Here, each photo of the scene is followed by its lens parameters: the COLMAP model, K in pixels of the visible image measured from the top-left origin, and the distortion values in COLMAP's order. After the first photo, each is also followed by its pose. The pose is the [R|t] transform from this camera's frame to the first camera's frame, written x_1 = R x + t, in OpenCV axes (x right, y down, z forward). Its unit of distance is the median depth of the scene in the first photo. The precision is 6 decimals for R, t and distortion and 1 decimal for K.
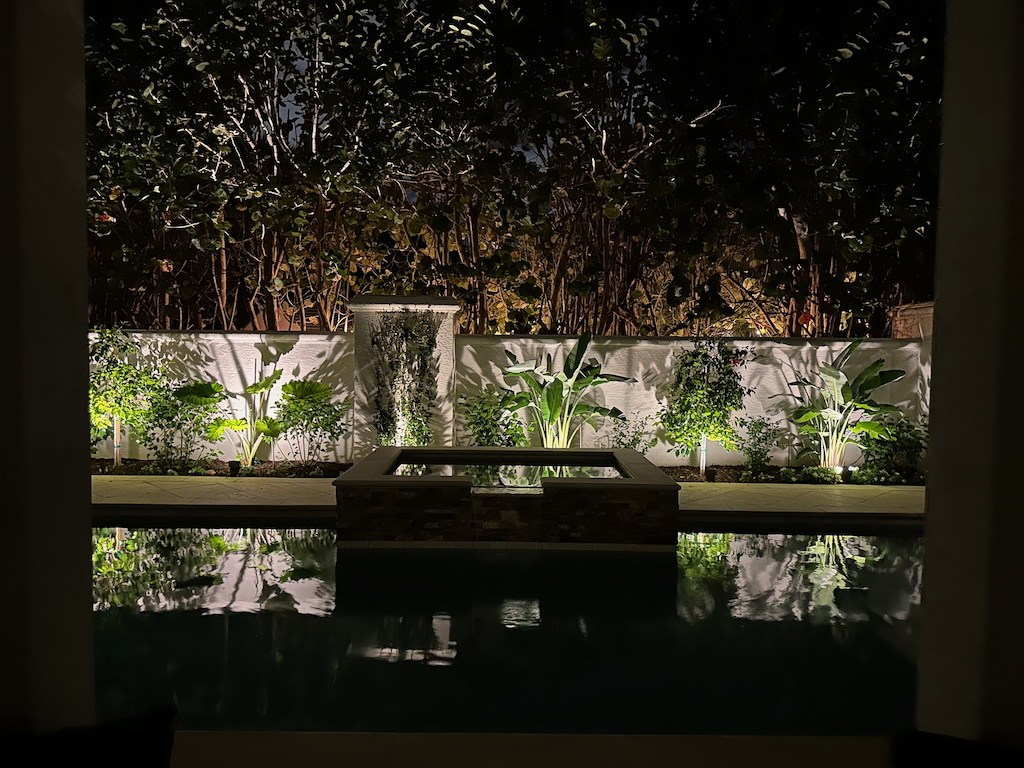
lens RADIAL K [[720.7, 0, 512.0], [0, 720.7, 384.0], [0, 0, 1]] dist [0.119295, -0.162790]
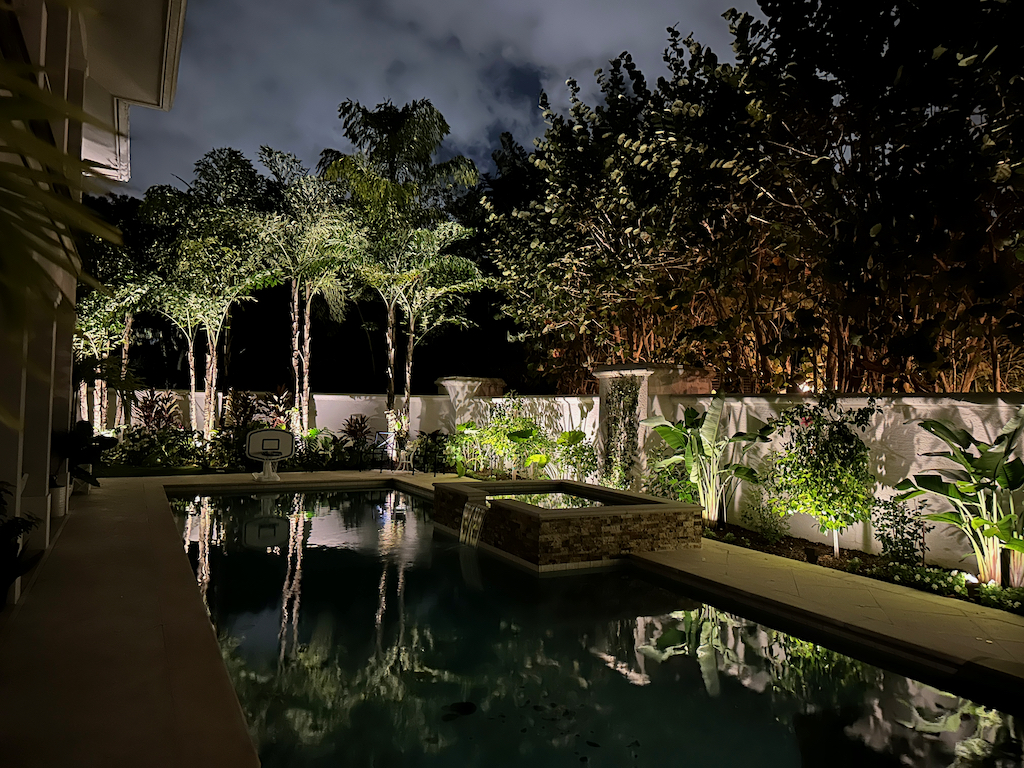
lens RADIAL K [[720.7, 0, 512.0], [0, 720.7, 384.0], [0, 0, 1]] dist [0.119295, -0.162790]
pose [[0.460173, -0.029704, -0.887332, 0.847514], [-0.065333, 0.995597, -0.067211, 0.007428], [0.885422, 0.088901, 0.456206, 0.272364]]
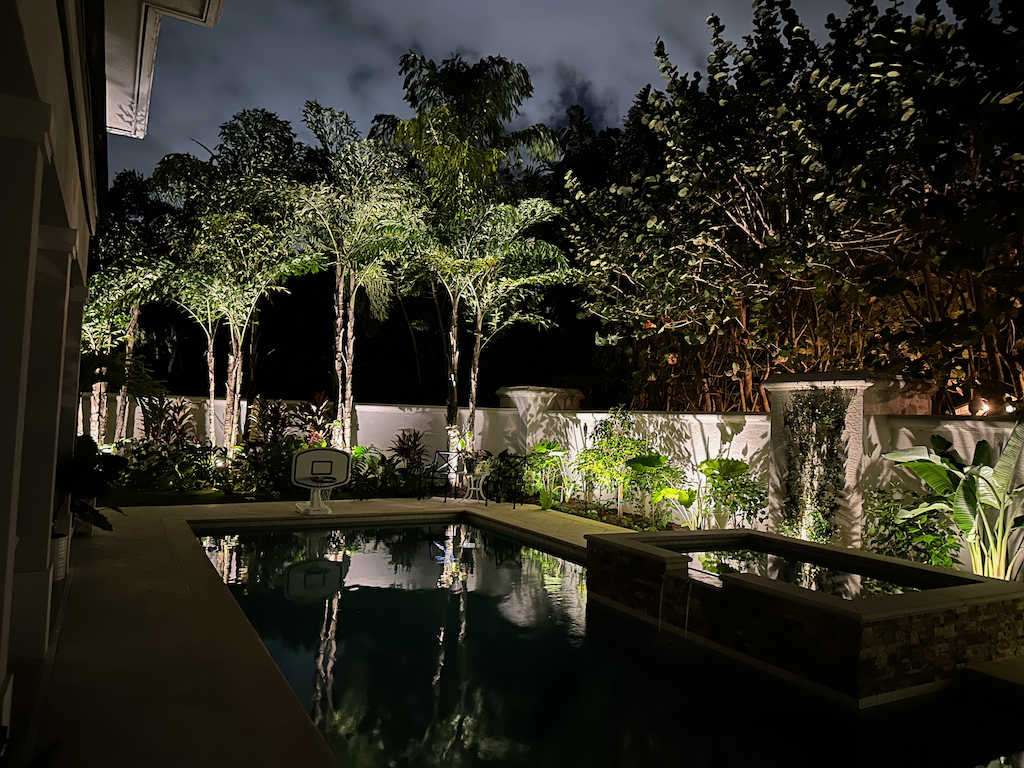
lens RADIAL K [[720.7, 0, 512.0], [0, 720.7, 384.0], [0, 0, 1]] dist [0.119295, -0.162790]
pose [[0.480862, -0.035293, -0.876086, 0.476759], [-0.080055, 0.993249, -0.083953, 0.001640], [0.873134, 0.110505, 0.474790, 0.221489]]
